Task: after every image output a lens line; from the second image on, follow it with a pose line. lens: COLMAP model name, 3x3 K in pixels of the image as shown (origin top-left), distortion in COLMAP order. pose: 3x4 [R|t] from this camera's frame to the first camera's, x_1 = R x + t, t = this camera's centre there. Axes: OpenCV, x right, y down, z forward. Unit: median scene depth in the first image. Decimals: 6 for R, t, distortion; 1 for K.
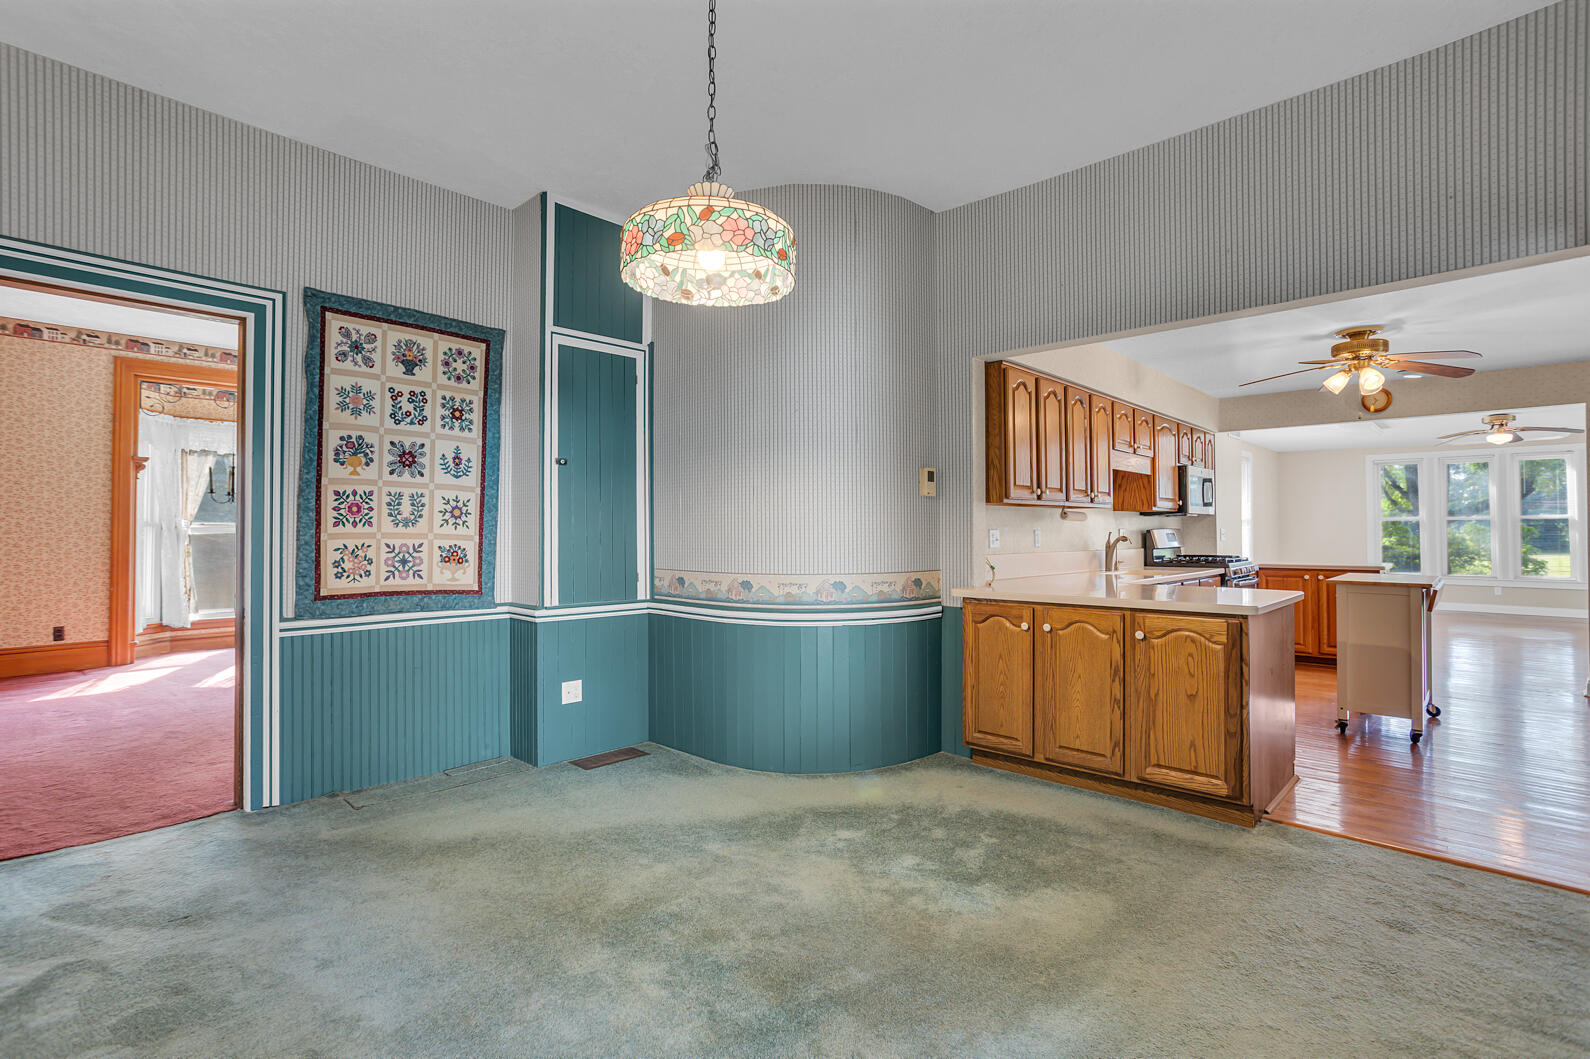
lens RADIAL K [[759.1, 0, 784.2], [0, 759.1, 524.7], [0, 0, 1]] dist [-0.024807, 0.006354]
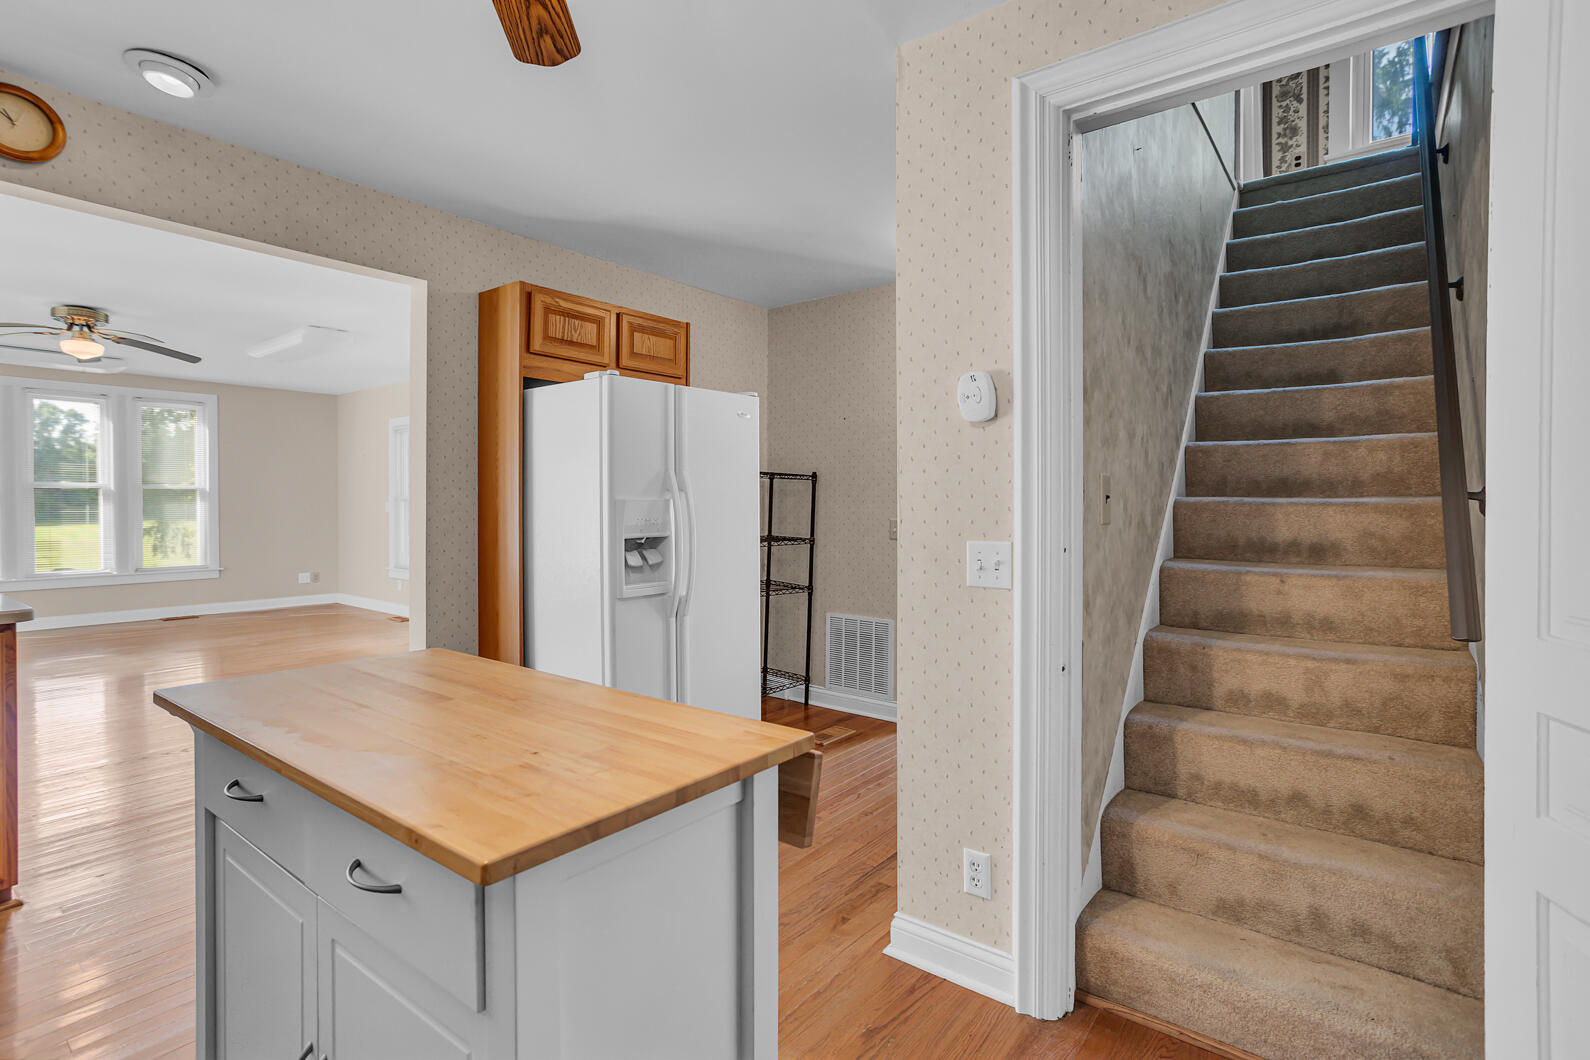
lens RADIAL K [[759.1, 0, 796.7], [0, 759.1, 510.5], [0, 0, 1]] dist [-0.024807, 0.006354]
pose [[-0.122645, -0.006005, 0.992432, 0.392695], [-0.010584, 0.999933, 0.004742, 0.003116], [-0.992394, -0.009923, -0.122701, 0.655513]]
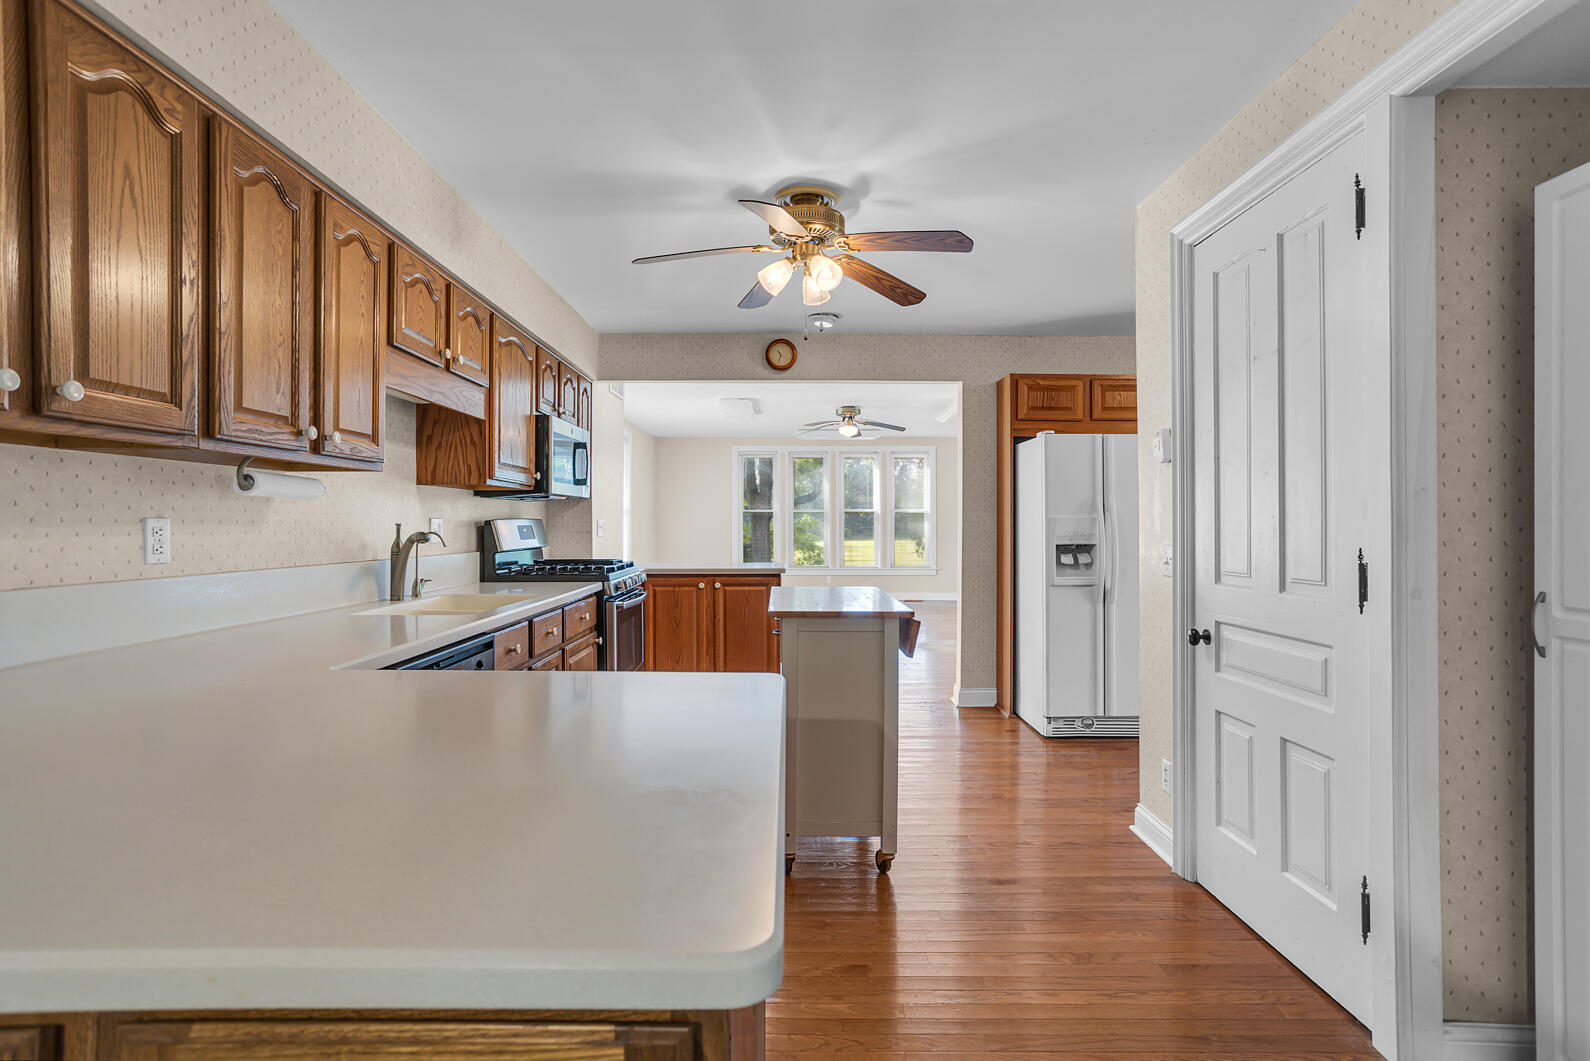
lens RADIAL K [[759.1, 0, 782.3], [0, 759.1, 520.7], [0, 0, 1]] dist [-0.024807, 0.006354]
pose [[0.722434, 0.005431, 0.691418, 0.237777], [-0.010733, 0.999937, 0.003360, 0.002774], [-0.691356, -0.009848, 0.722447, 0.409413]]
